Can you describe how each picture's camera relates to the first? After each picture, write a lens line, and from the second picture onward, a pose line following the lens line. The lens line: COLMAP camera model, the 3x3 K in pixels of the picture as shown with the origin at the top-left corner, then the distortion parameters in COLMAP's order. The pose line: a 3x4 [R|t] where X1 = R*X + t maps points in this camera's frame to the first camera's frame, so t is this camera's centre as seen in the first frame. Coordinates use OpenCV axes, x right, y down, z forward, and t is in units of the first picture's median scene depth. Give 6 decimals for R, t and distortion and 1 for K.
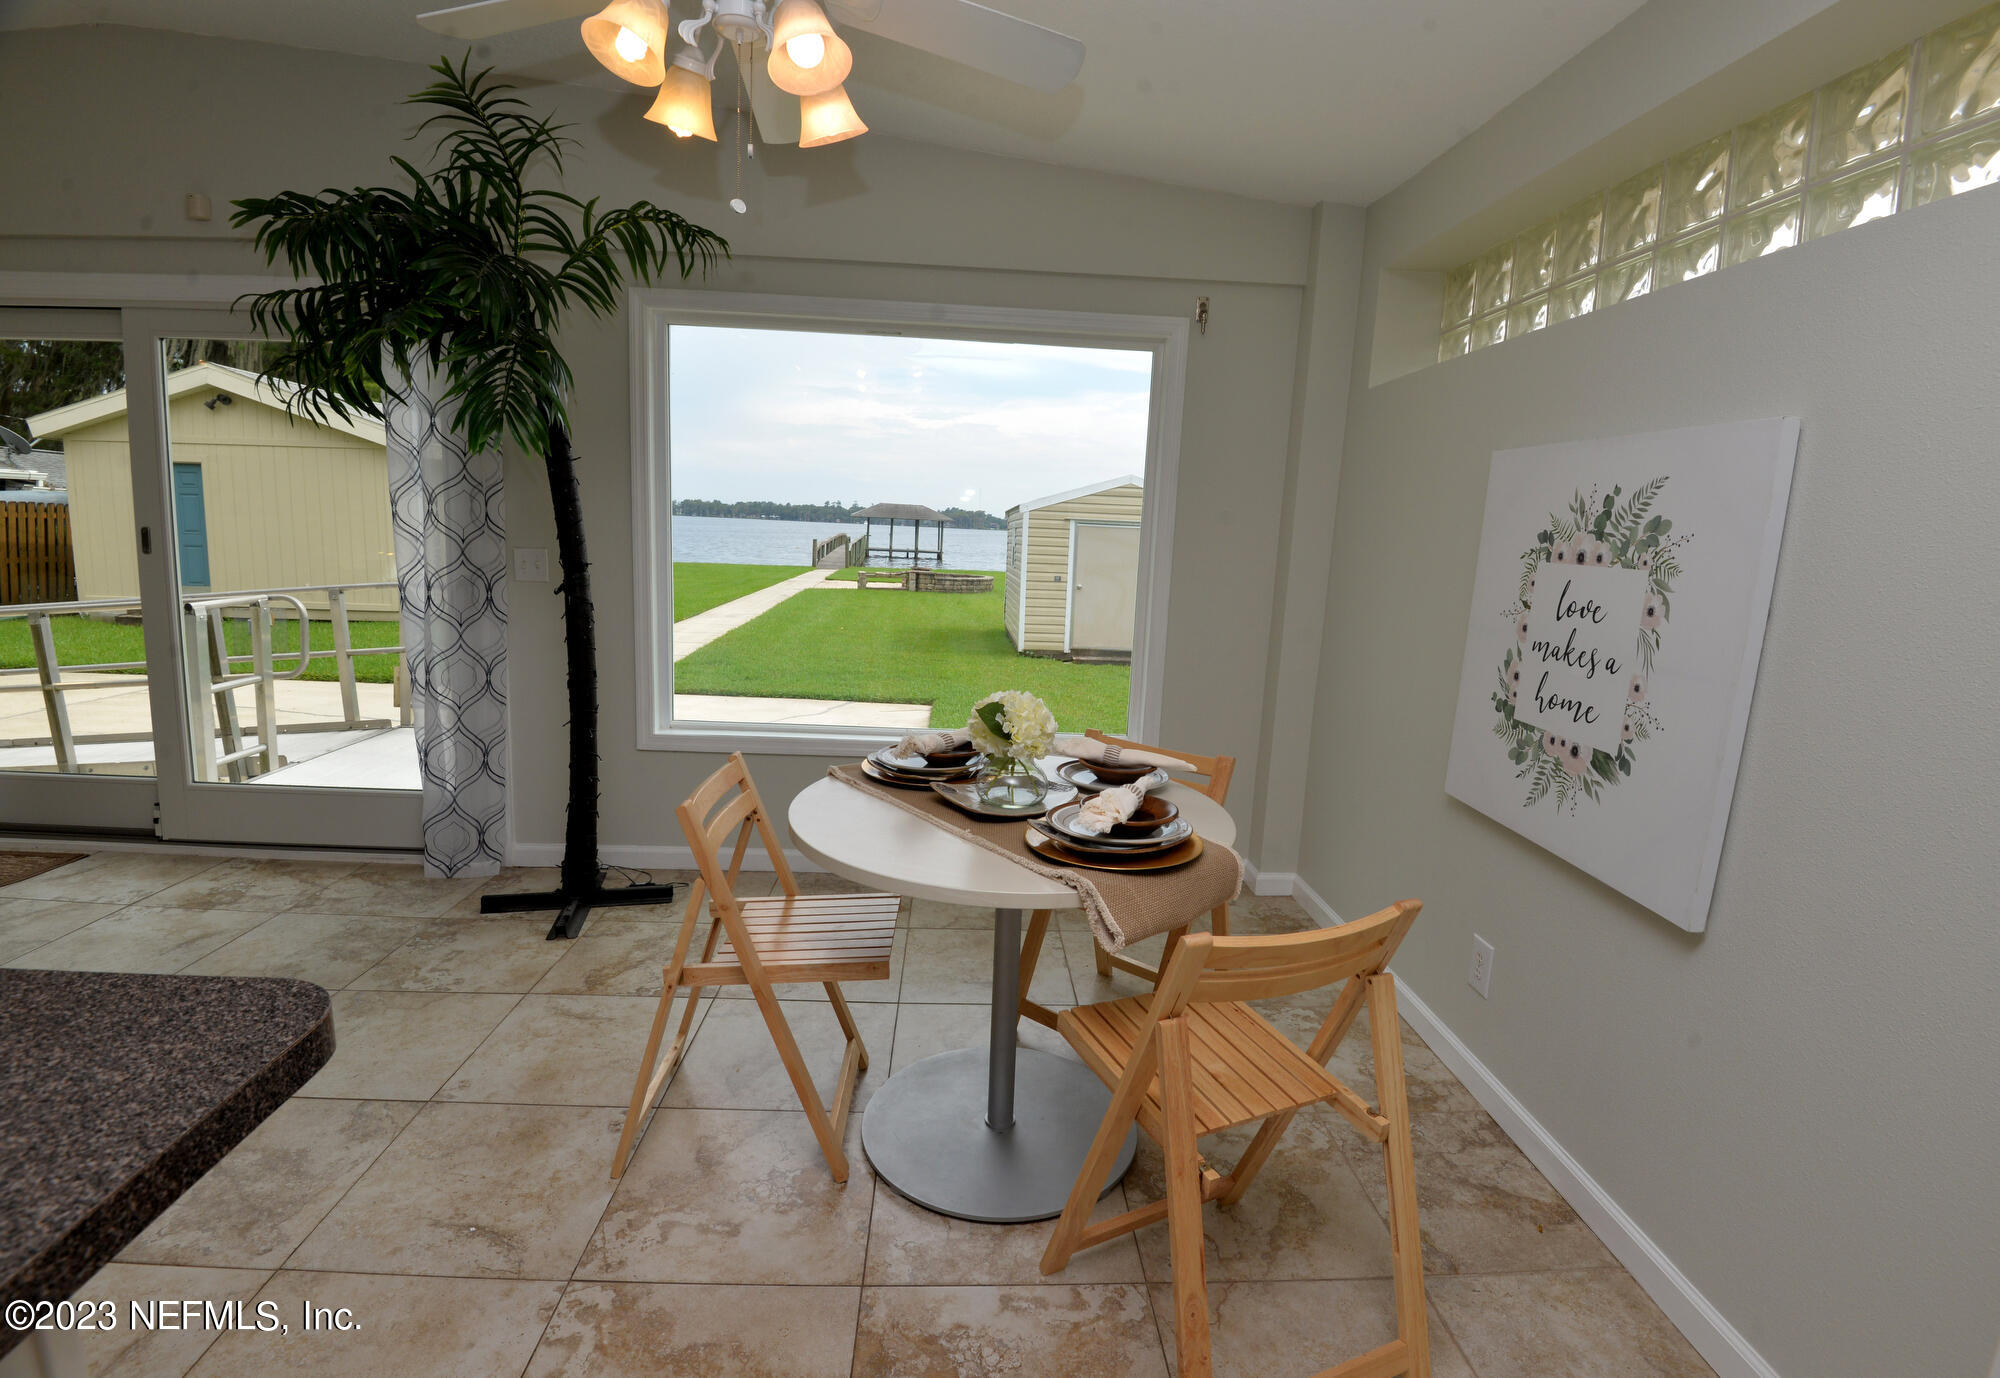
lens RADIAL K [[962.2, 0, 995.5], [0, 962.2, 692.1], [0, 0, 1]] dist [-0.013277, 0.000161]
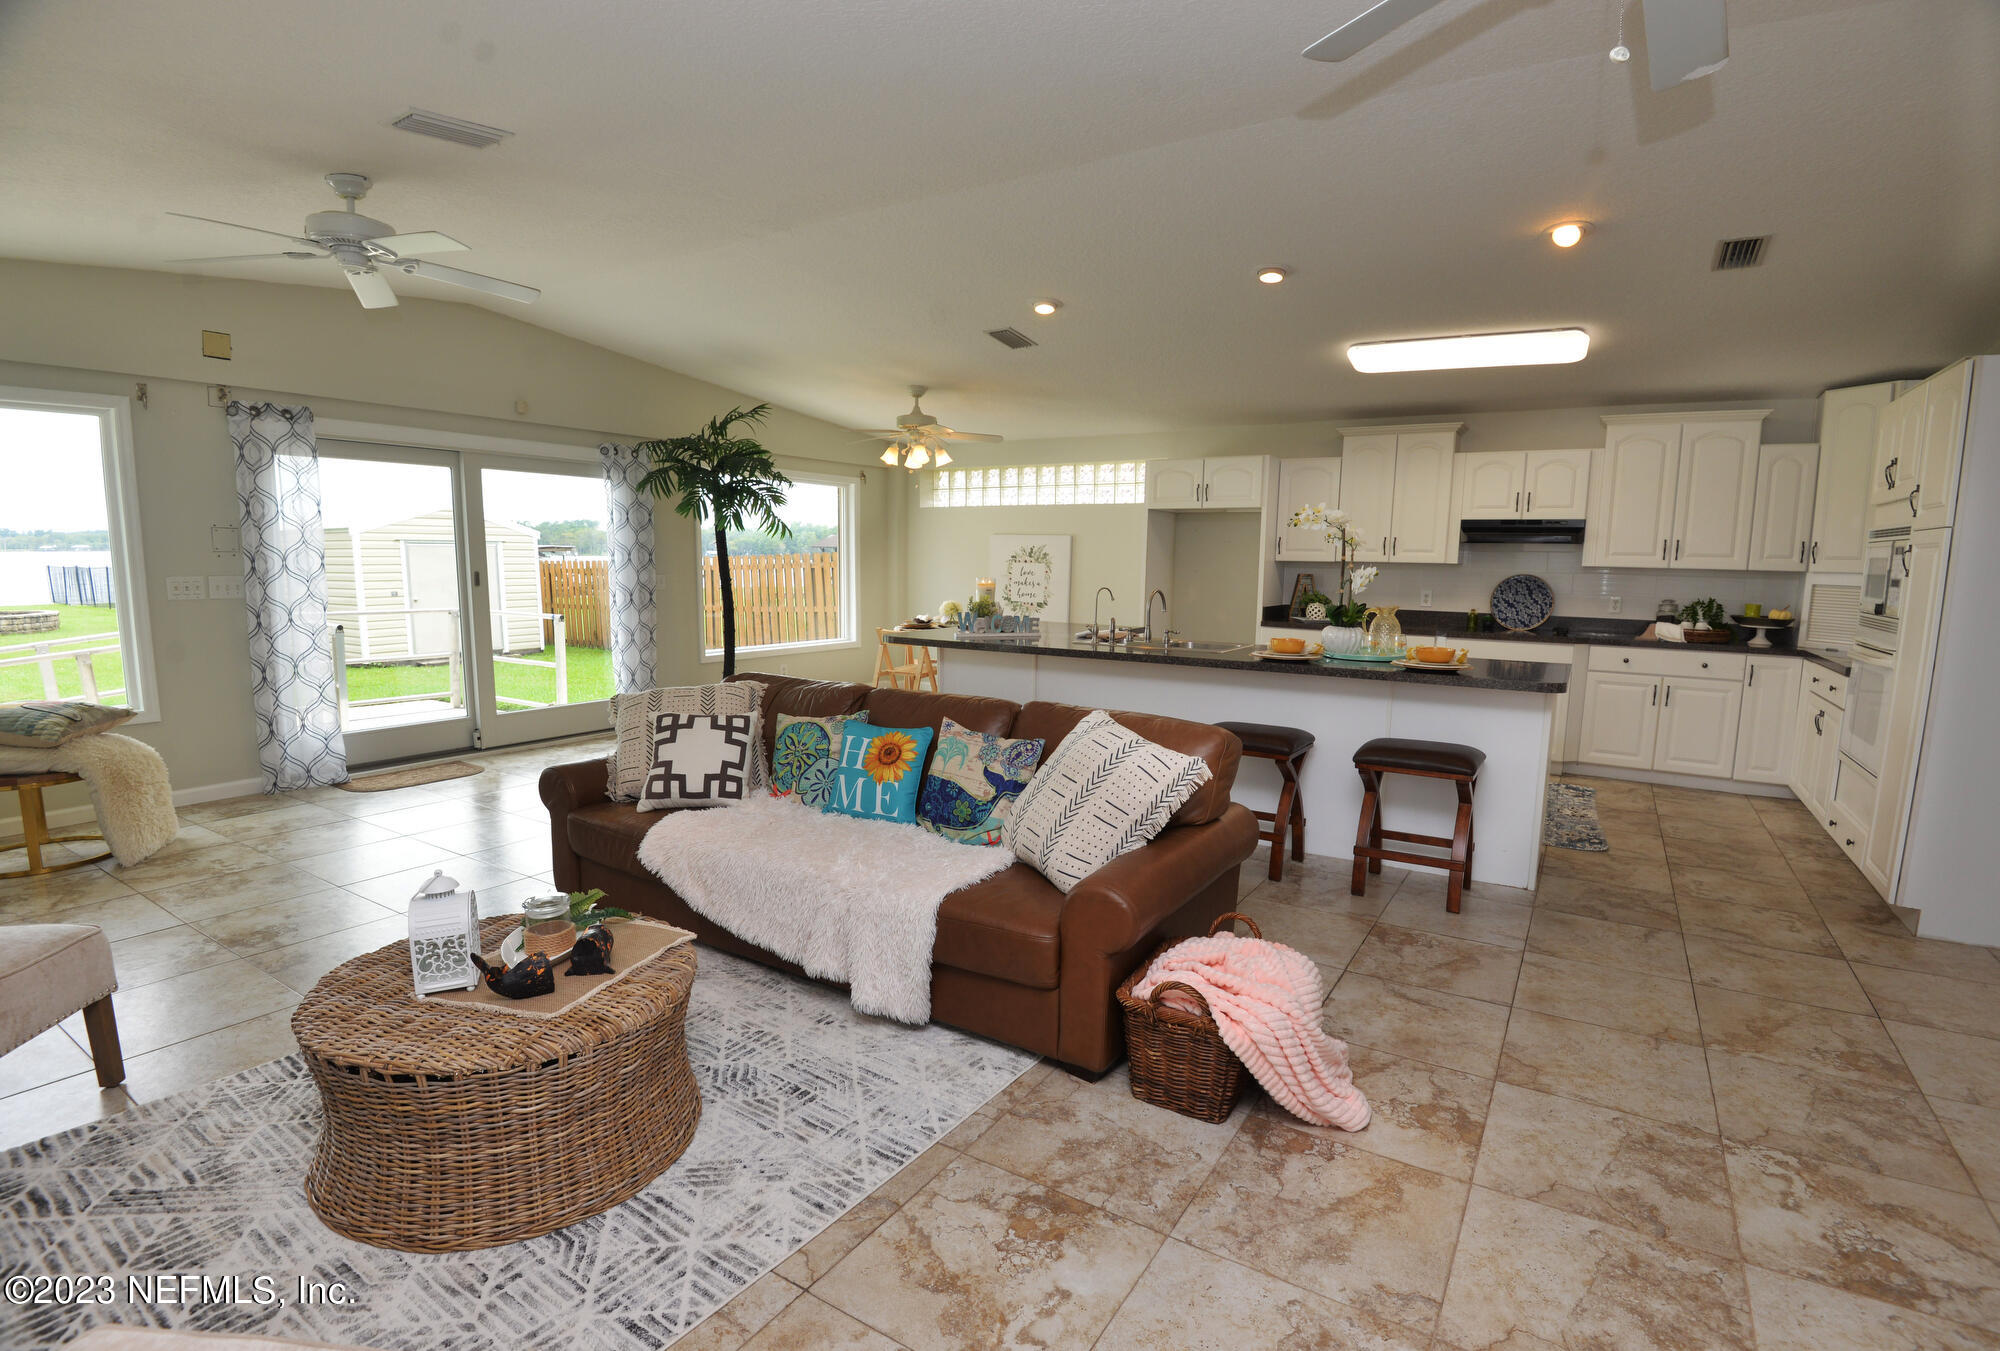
lens RADIAL K [[956.1, 0, 1008.1], [0, 956.1, 690.2], [0, 0, 1]] dist [-0.032211, -0.010635]
pose [[0.576774, -0.146329, 0.803691, -2.893213], [0.146163, 0.986436, 0.074706, 0.100773], [-0.803721, 0.074381, 0.590339, -1.421762]]
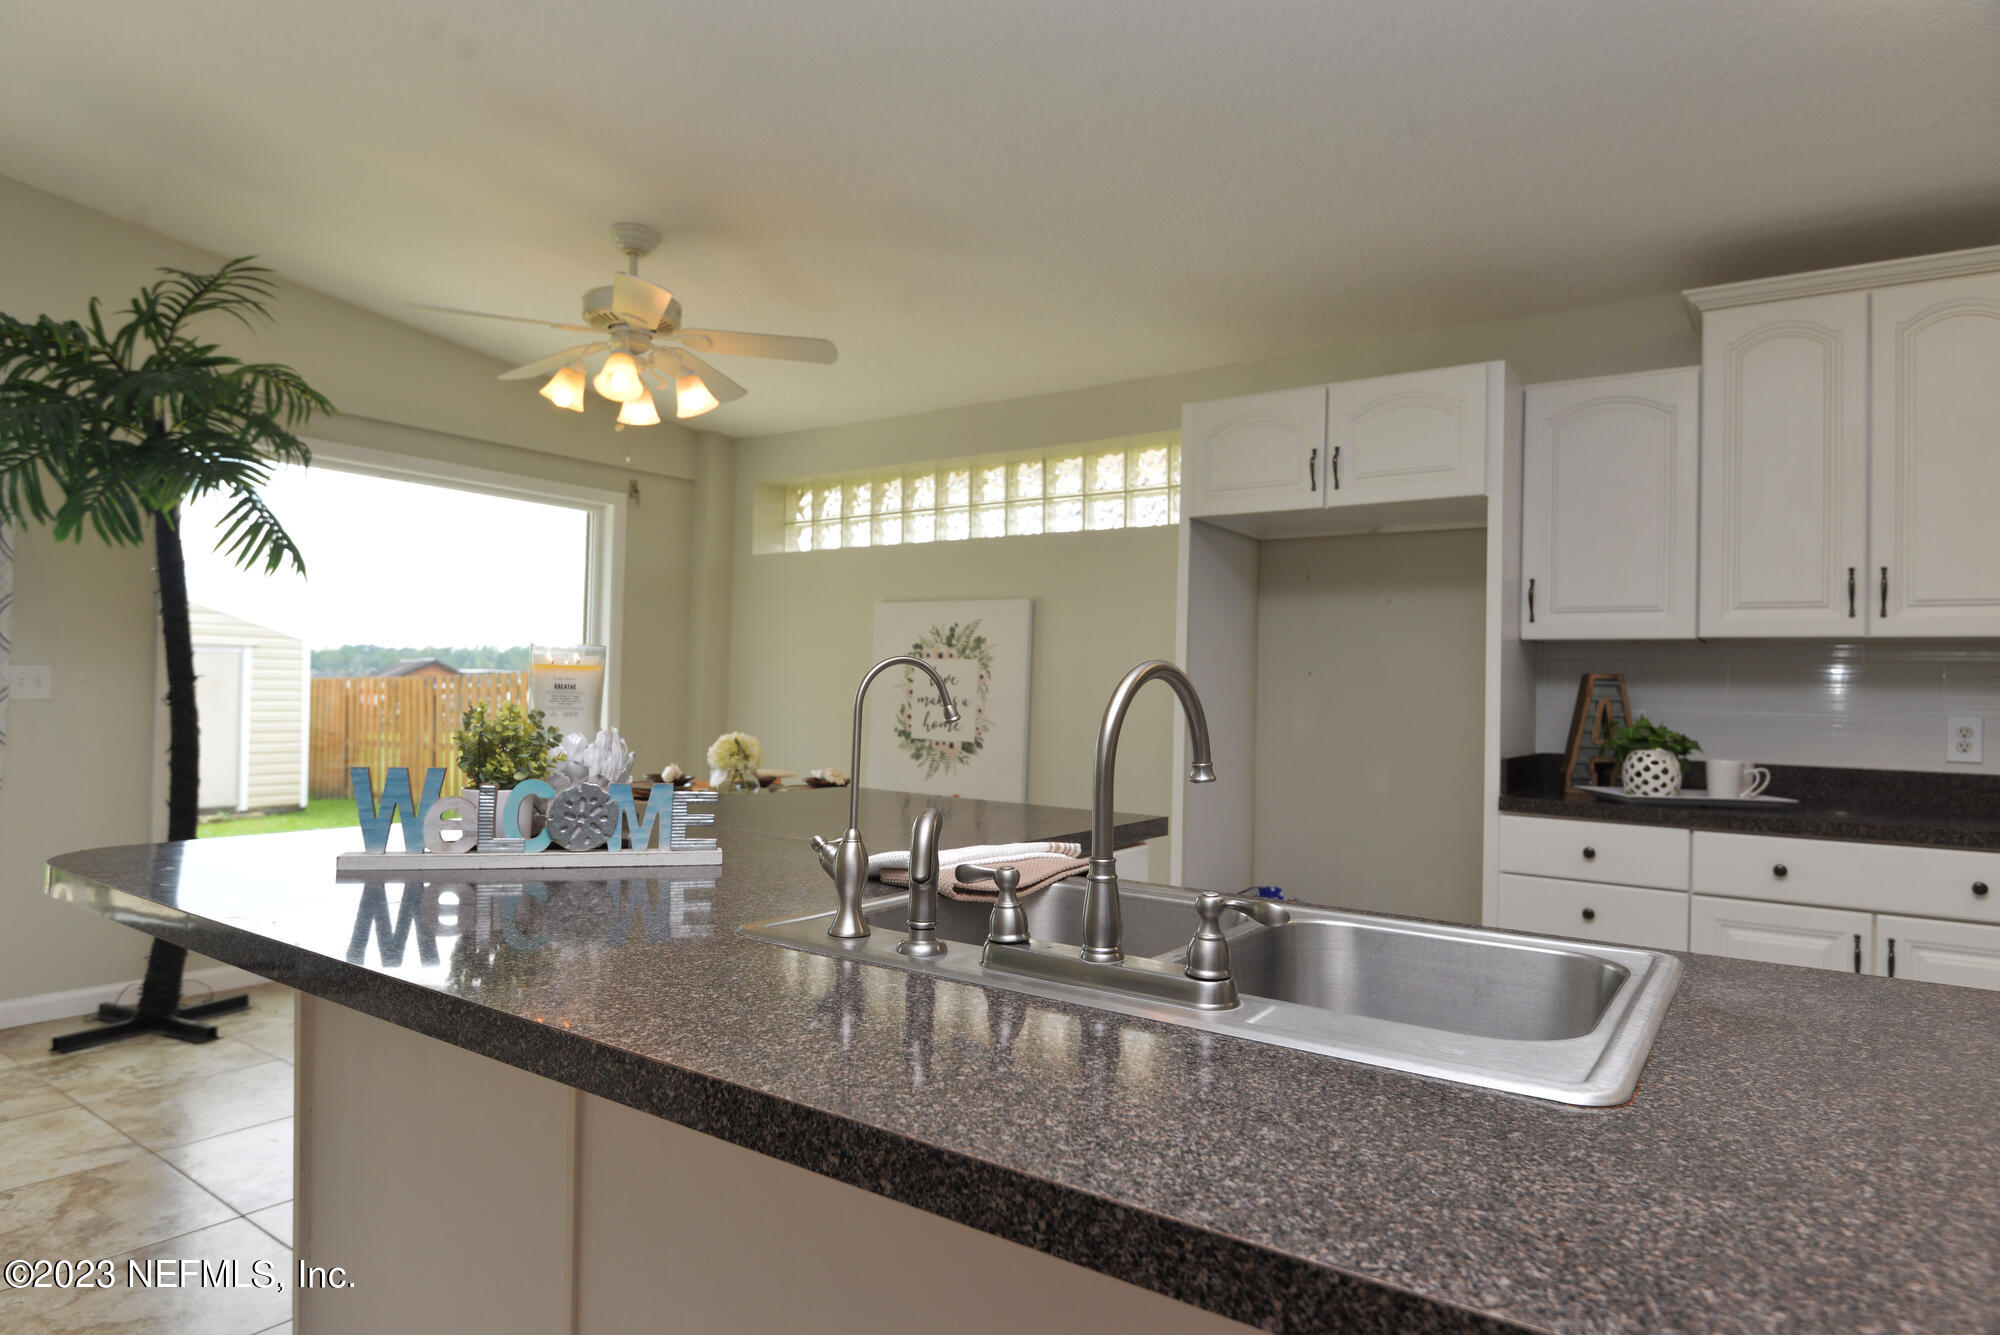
lens RADIAL K [[1161.2, 0, 998.0], [0, 1161.2, 679.8], [0, 0, 1]] dist [-0.001947, -0.000990]
pose [[0.621318, -0.022377, 0.783239, -1.232380], [0.134499, 0.987802, -0.078473, 0.122898], [-0.771928, 0.154102, 0.616749, -0.632370]]
